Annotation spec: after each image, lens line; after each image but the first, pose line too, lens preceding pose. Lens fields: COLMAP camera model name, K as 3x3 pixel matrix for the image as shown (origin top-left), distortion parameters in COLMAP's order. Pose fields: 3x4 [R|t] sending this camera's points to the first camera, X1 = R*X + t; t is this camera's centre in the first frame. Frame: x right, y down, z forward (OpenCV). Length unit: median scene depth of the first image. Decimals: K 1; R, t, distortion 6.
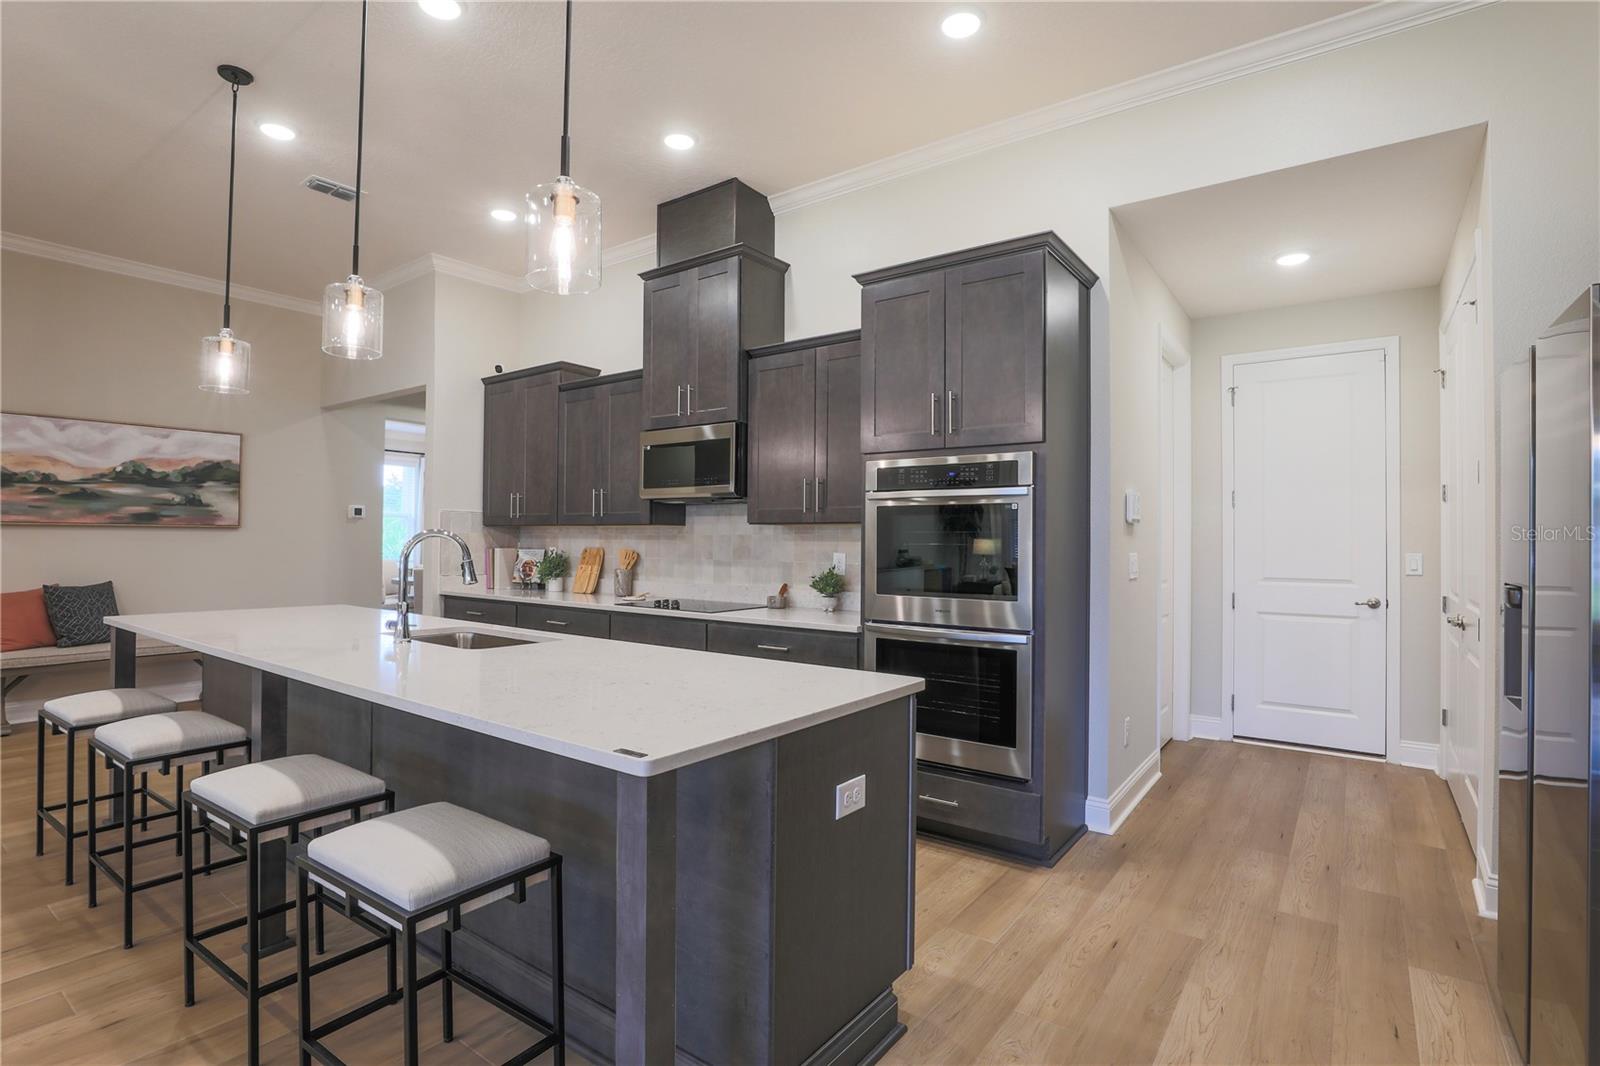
lens RADIAL K [[773.9, 0, 804.0], [0, 773.9, 528.7], [0, 0, 1]] dist [-0.042542, 0.006271]
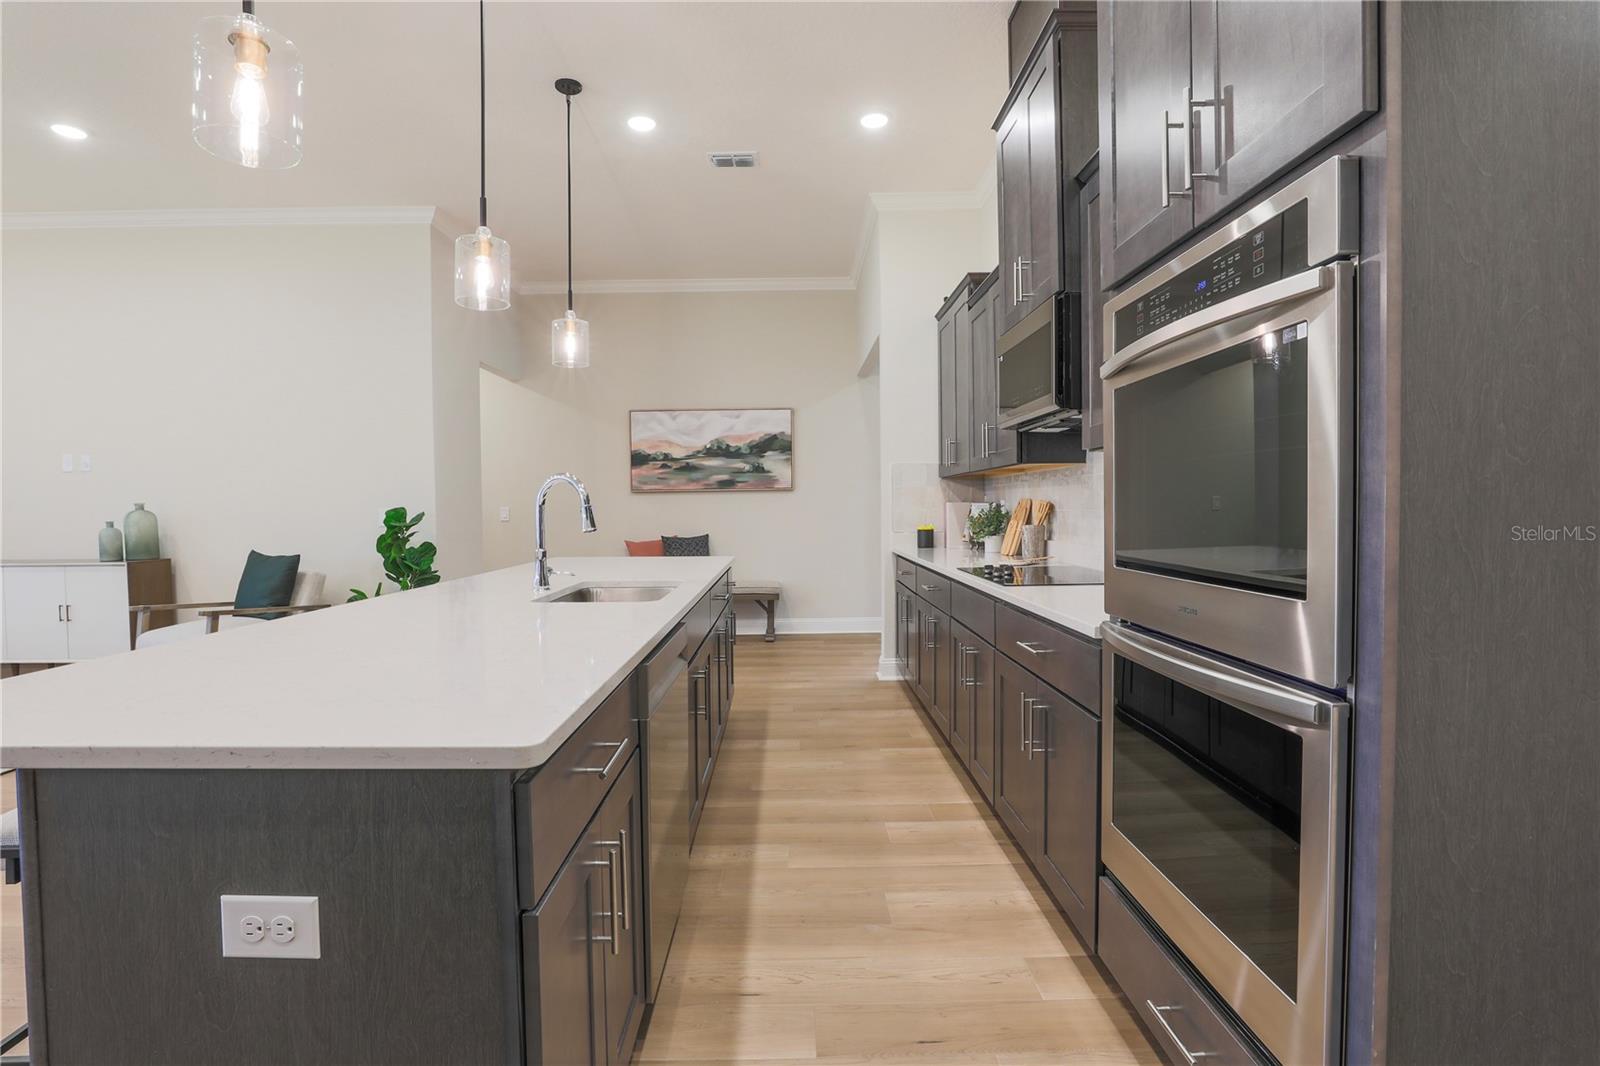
lens RADIAL K [[773.9, 0, 800.5], [0, 773.9, 528.8], [0, 0, 1]] dist [-0.042542, 0.006271]
pose [[0.594841, 0.007864, -0.803805, 0.231405], [0.027942, 0.999146, 0.030454, 0.024722], [0.803357, -0.040575, 0.594113, 0.338670]]
